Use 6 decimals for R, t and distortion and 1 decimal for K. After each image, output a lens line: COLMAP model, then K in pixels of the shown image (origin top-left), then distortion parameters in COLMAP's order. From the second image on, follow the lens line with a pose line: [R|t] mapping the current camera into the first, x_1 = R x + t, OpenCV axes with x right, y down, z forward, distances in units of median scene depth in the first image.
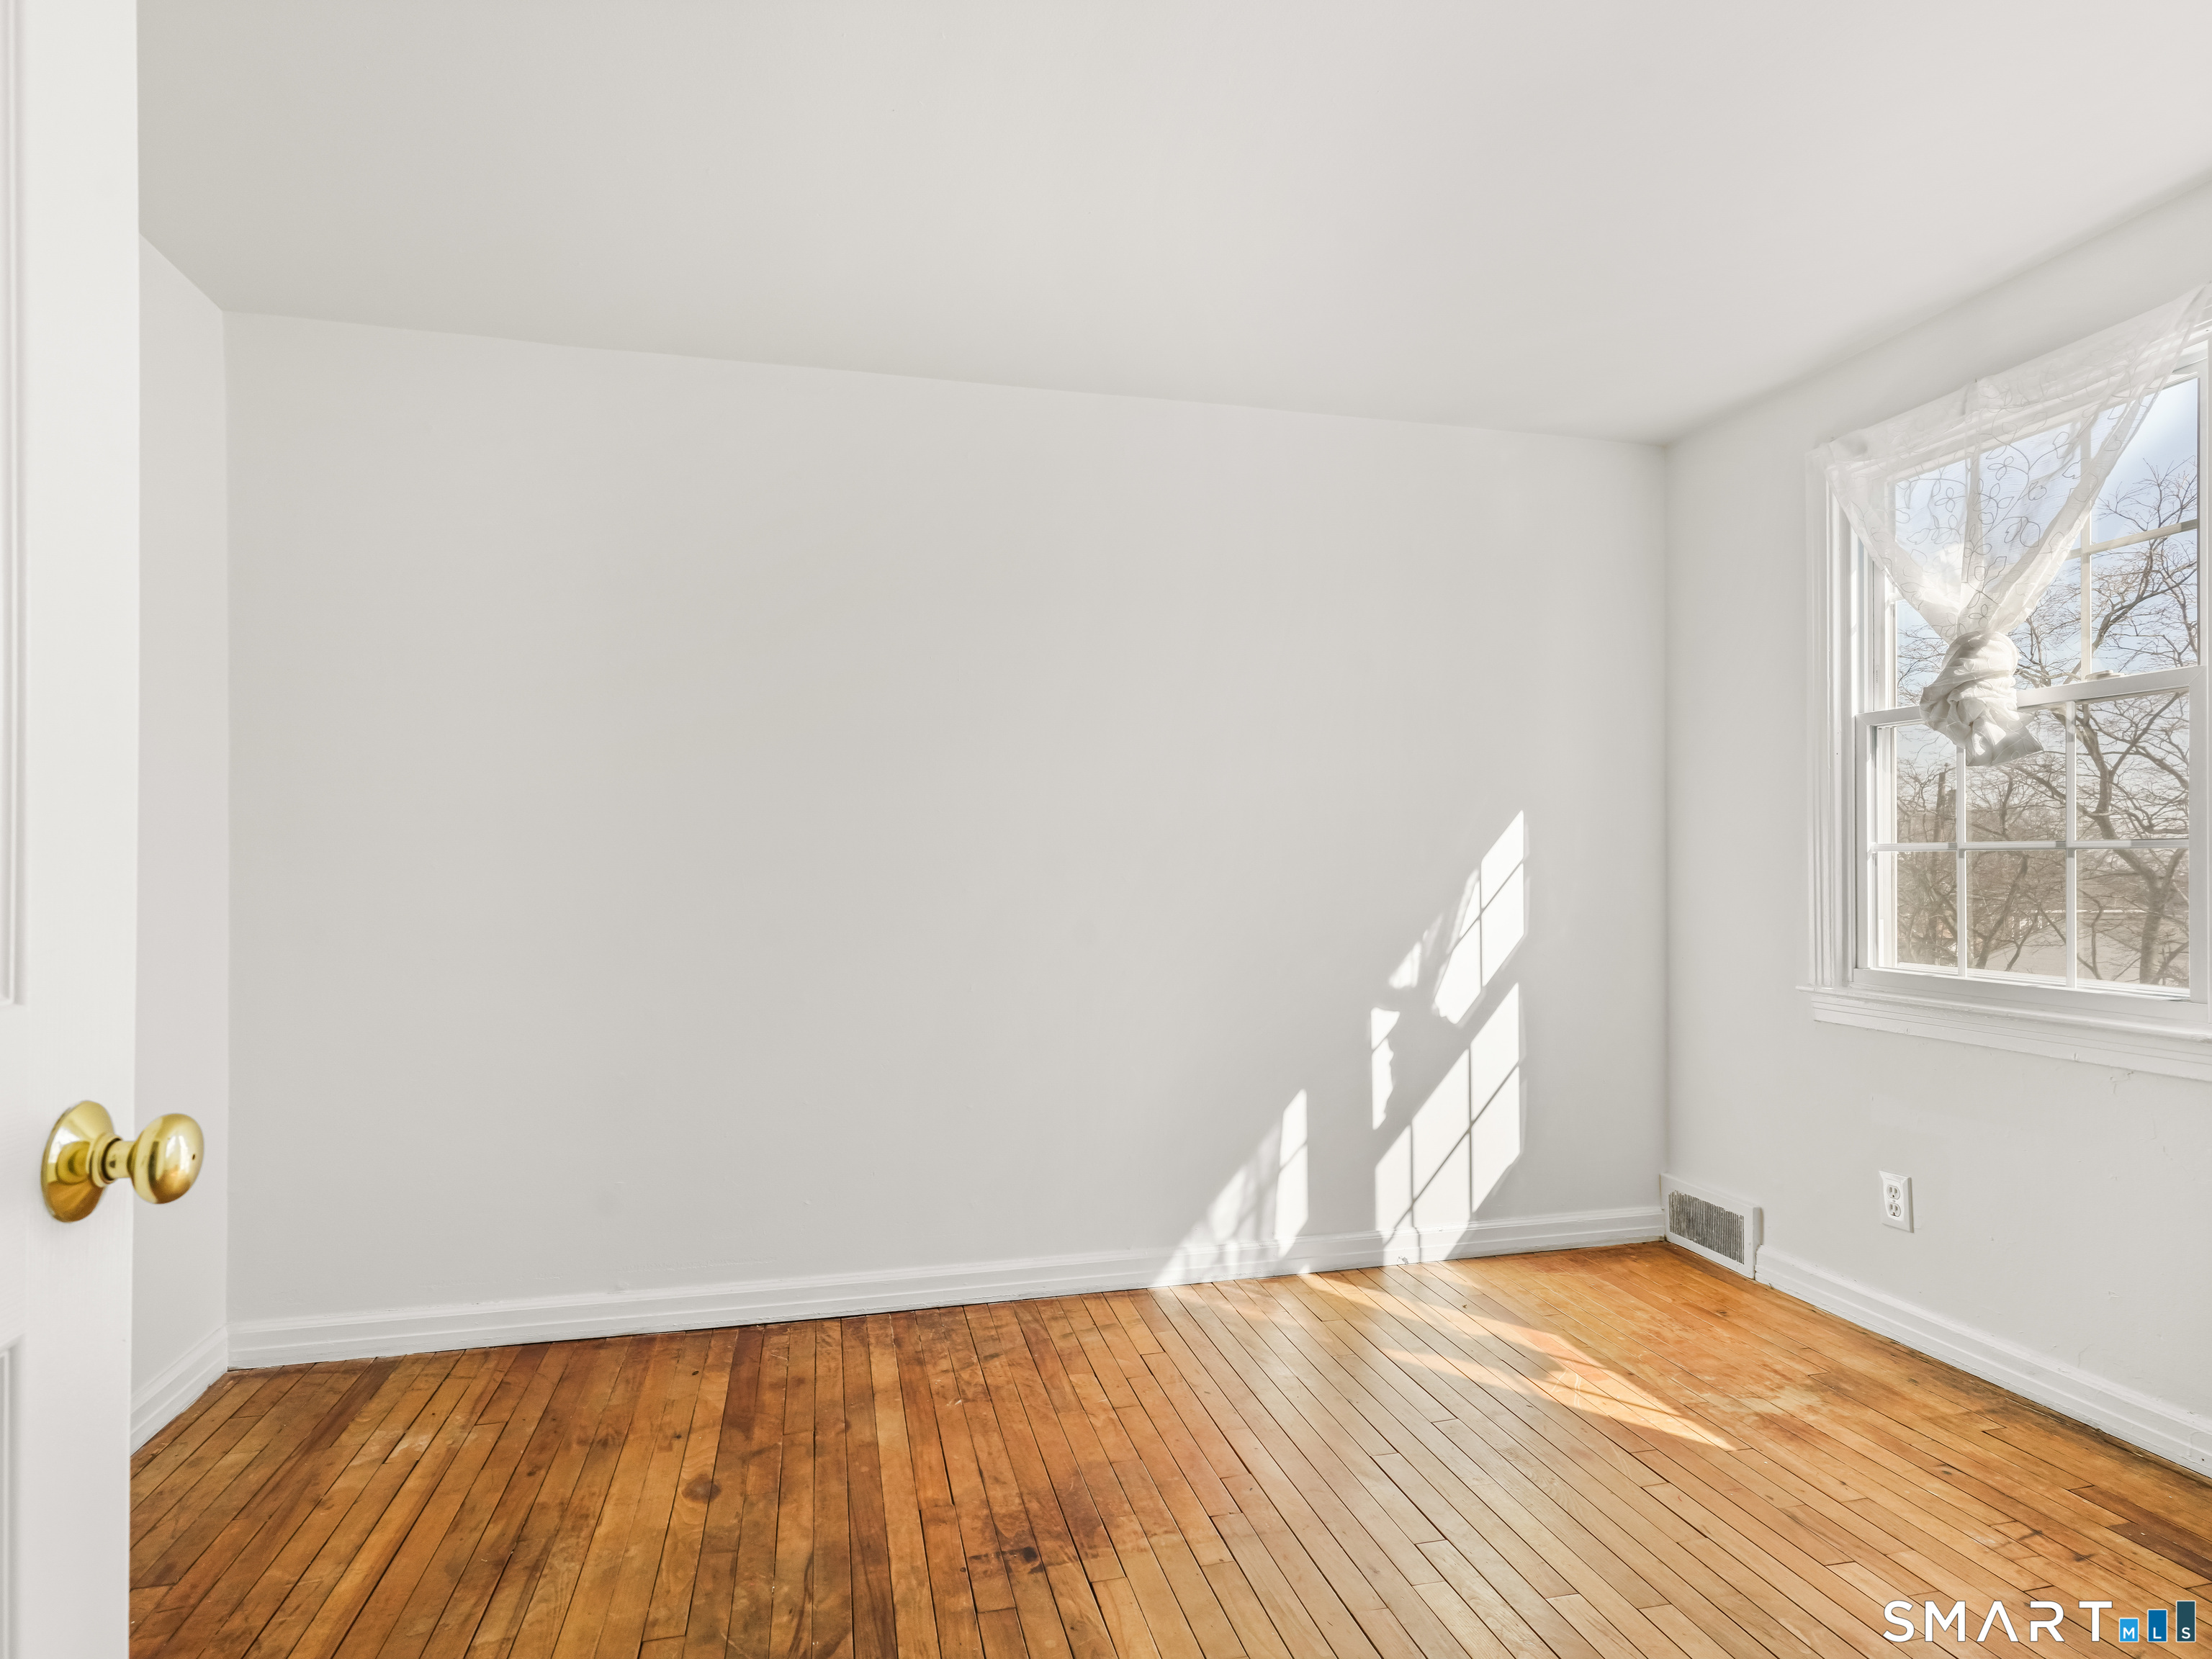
lens RADIAL K [[1183.2, 0, 1096.1], [0, 1183.2, 834.3], [0, 0, 1]] dist [-0.001038, 0.008158]
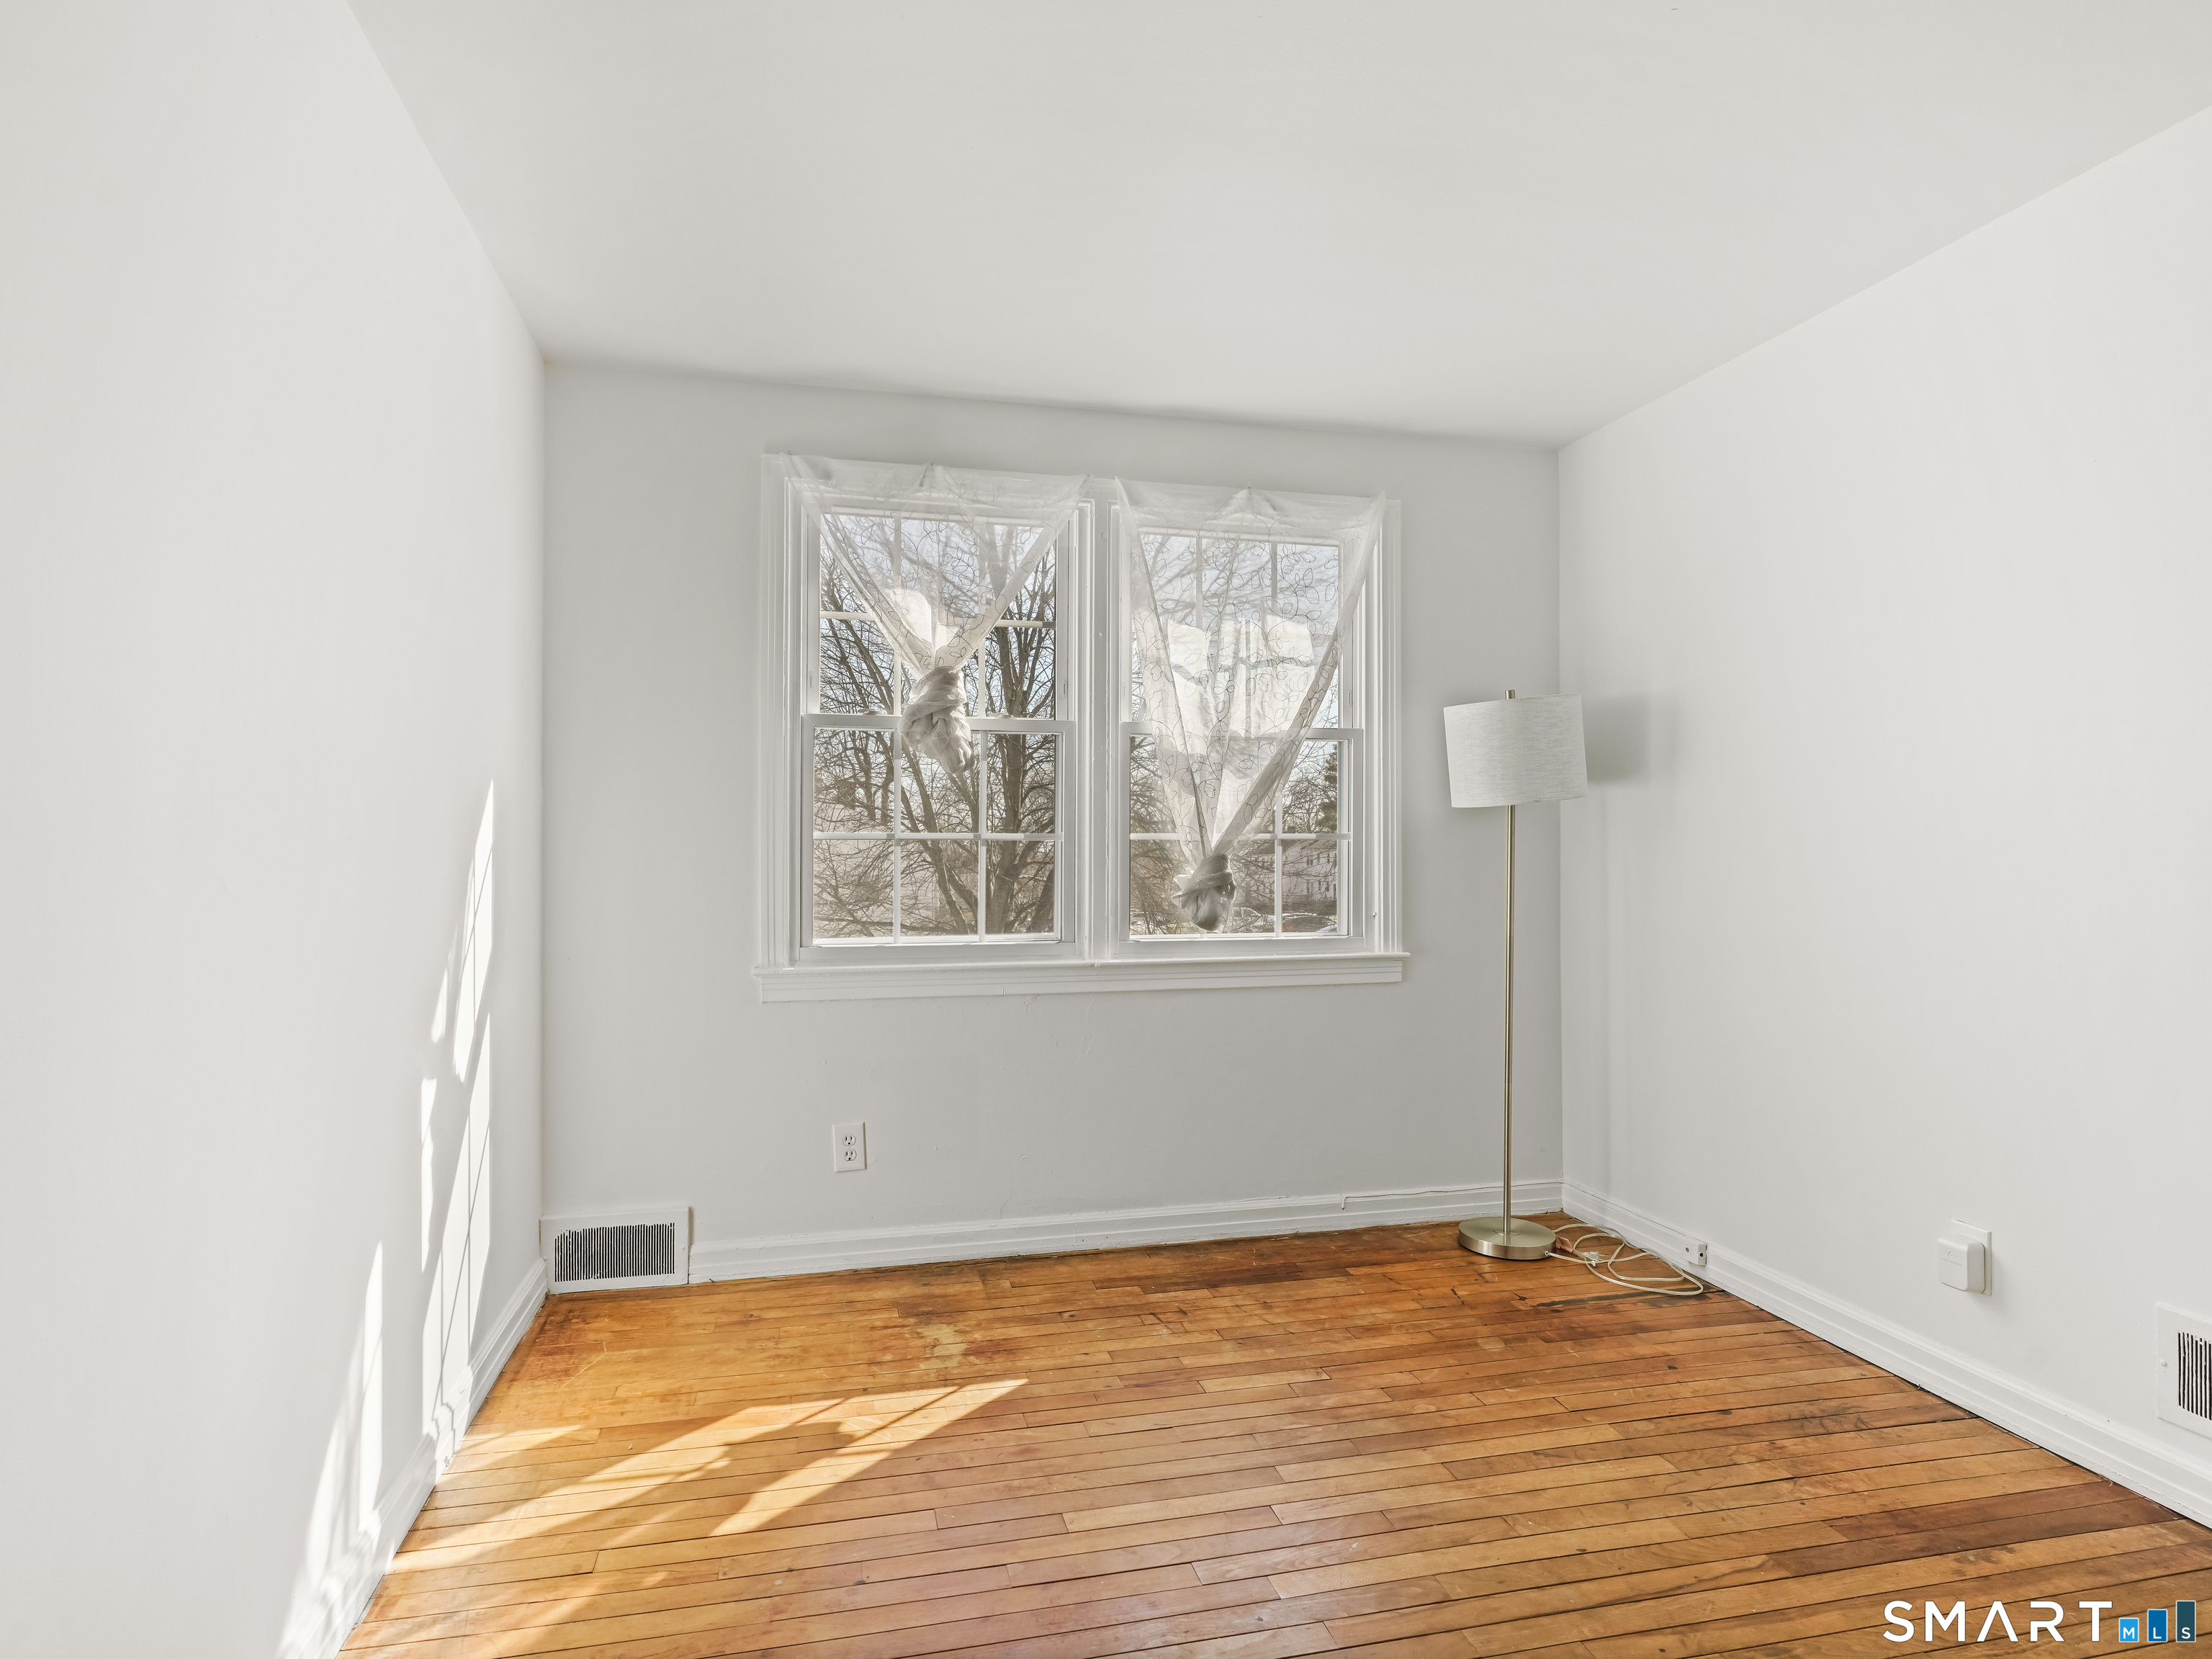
lens RADIAL K [[1183.2, 0, 1096.1], [0, 1183.2, 834.3], [0, 0, 1]] dist [-0.001038, 0.008158]
pose [[0.006918, 0.016494, 0.999840, -0.496294], [-0.024004, 0.999579, -0.016323, 0.022723], [-0.999688, -0.023887, 0.007311, 0.812231]]
